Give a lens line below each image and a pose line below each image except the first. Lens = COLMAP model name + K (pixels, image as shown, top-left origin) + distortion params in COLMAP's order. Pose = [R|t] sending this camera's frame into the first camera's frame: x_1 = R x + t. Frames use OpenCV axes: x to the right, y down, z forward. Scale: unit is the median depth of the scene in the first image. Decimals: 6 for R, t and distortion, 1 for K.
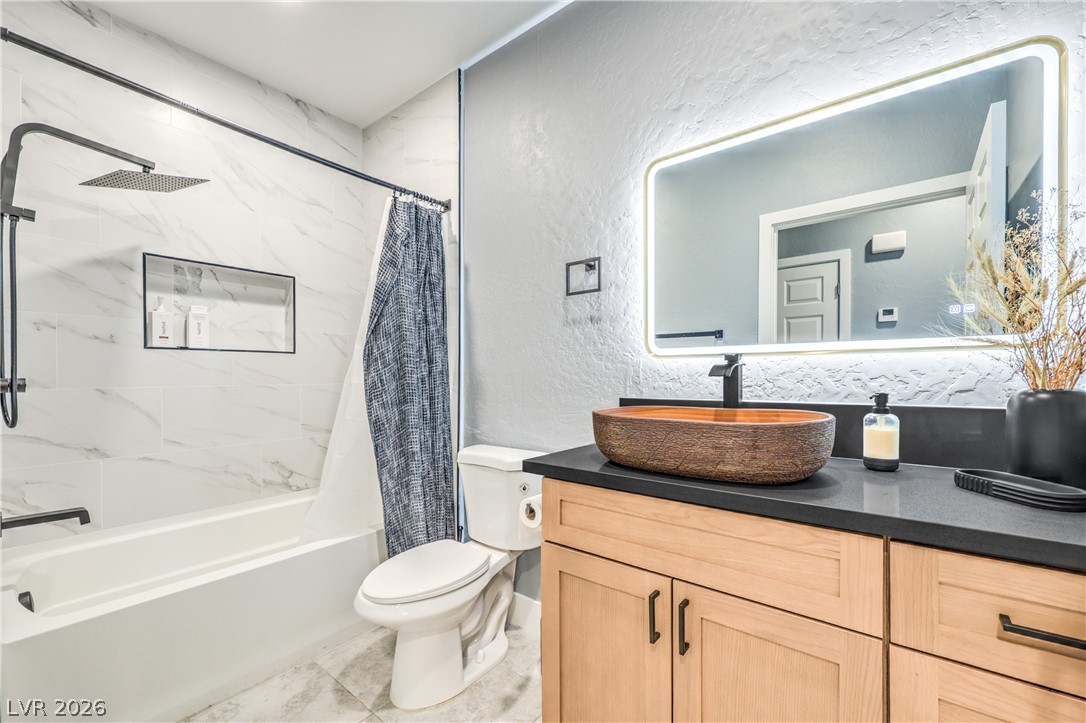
lens RADIAL K [[446.6, 0, 542.6], [0, 446.6, 381.3], [0, 0, 1]] dist [-0.000842, 0.000056]
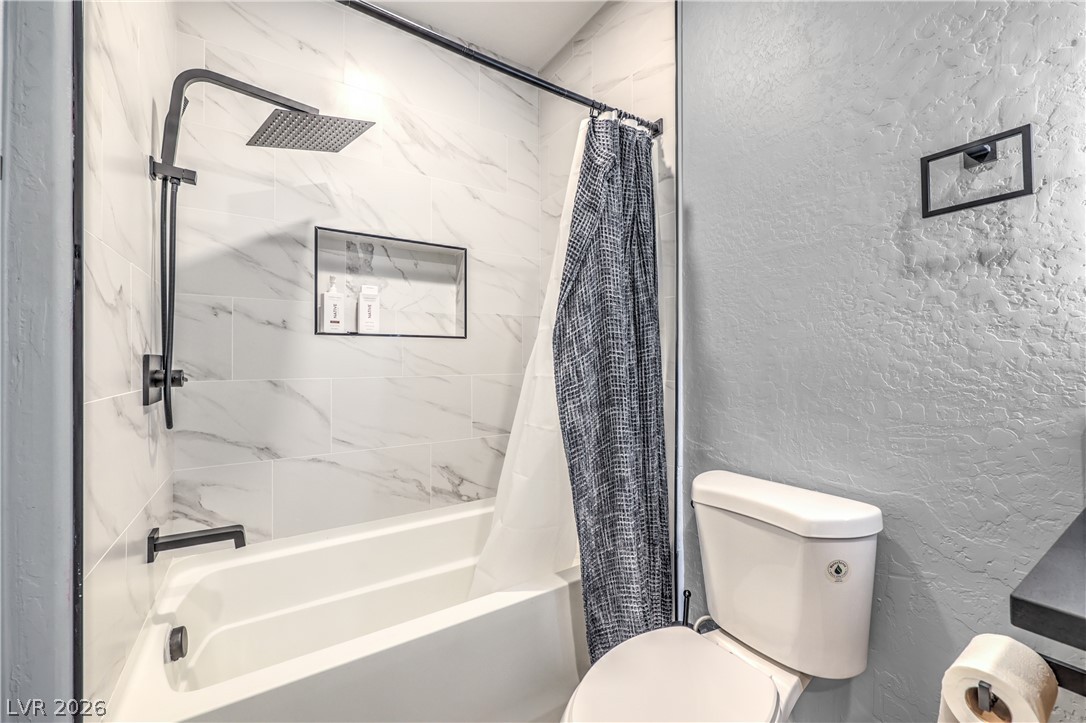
lens RADIAL K [[436.0, 0, 543.0], [0, 436.0, 361.5], [0, 0, 1]] dist [-0.001267, 0.000200]
pose [[0.948375, -0.001761, -0.317145, -0.189168], [-0.002550, 0.999910, -0.013179, -0.009892], [0.317139, 0.013307, 0.948286, 0.321604]]
